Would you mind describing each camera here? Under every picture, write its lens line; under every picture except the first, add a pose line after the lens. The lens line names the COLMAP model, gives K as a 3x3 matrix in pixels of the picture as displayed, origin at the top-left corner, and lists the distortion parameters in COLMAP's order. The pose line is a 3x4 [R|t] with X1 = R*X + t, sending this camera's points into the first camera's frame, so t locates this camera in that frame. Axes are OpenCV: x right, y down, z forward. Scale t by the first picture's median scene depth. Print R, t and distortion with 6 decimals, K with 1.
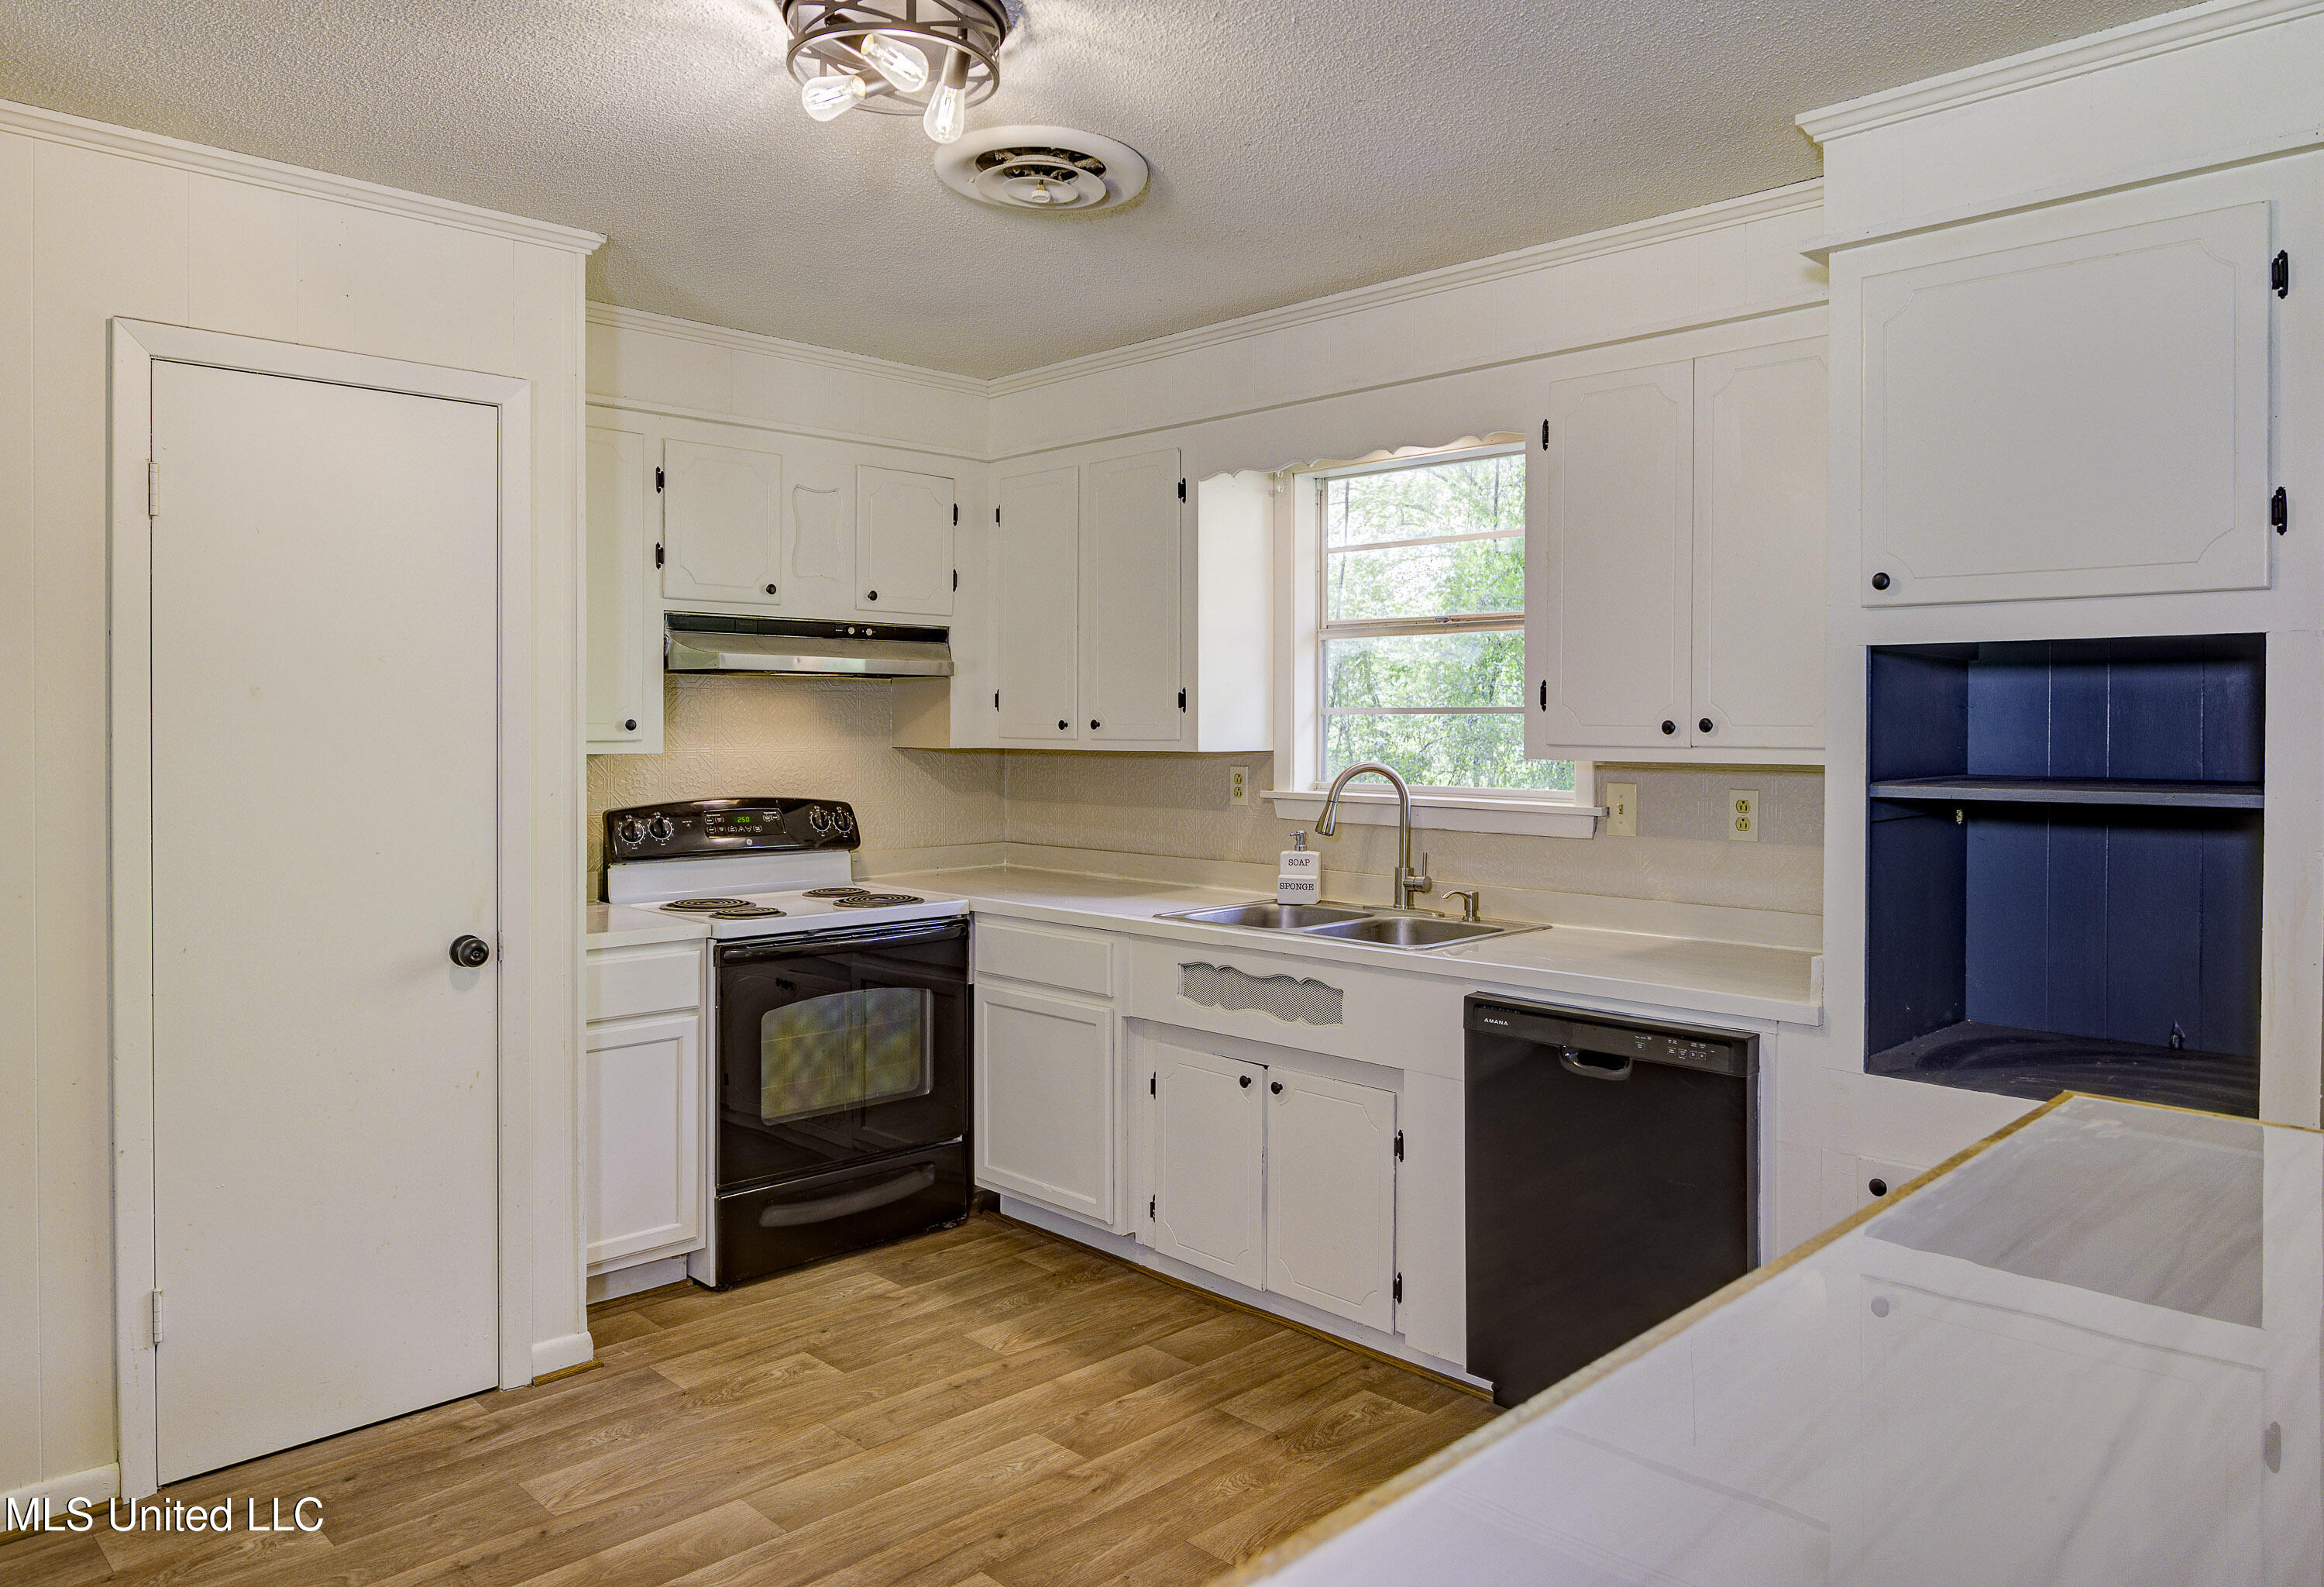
lens RADIAL K [[1571.2, 0, 1188.9], [0, 1571.2, 712.2], [0, 0, 1]] dist [0.000186, 0.022012]
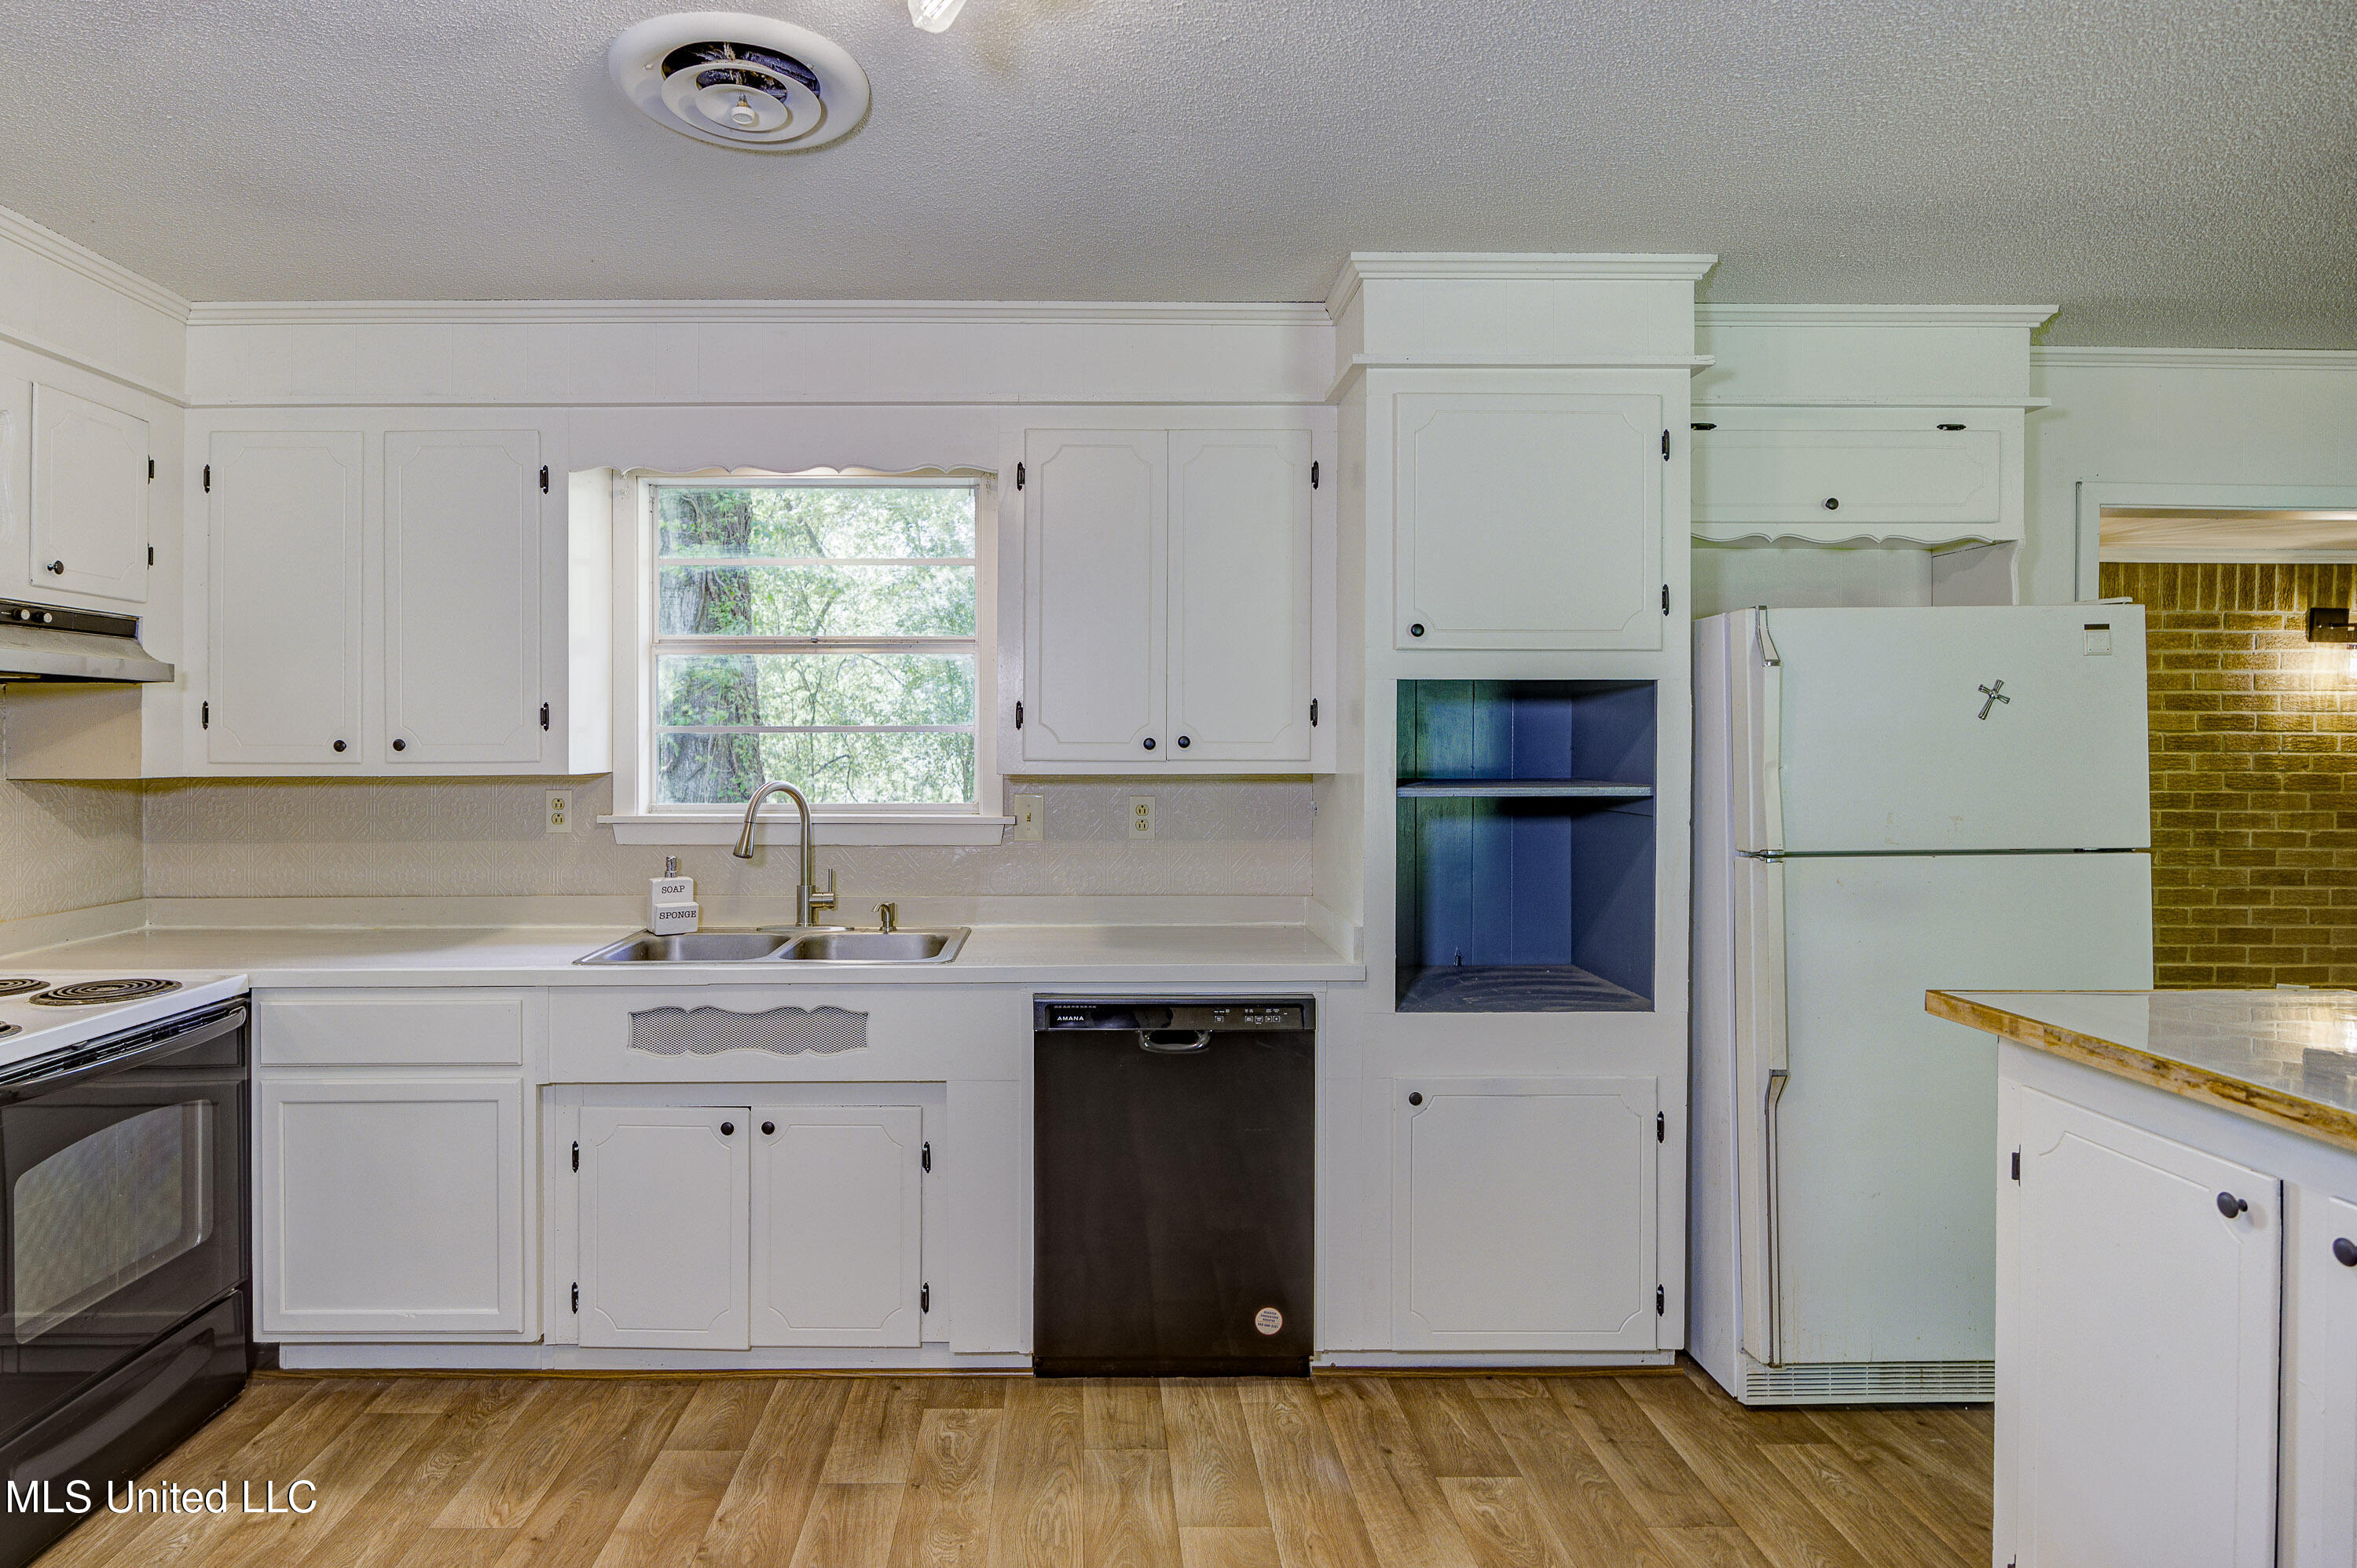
lens RADIAL K [[1355.1, 0, 1044.1], [0, 1355.1, 732.2], [0, 0, 1]] dist [0.004079, -0.002829]
pose [[0.705359, 0.002796, 0.708845, -0.370671], [-0.001032, 0.999995, -0.002918, 0.003029], [-0.708849, 0.001327, 0.705359, 0.280802]]
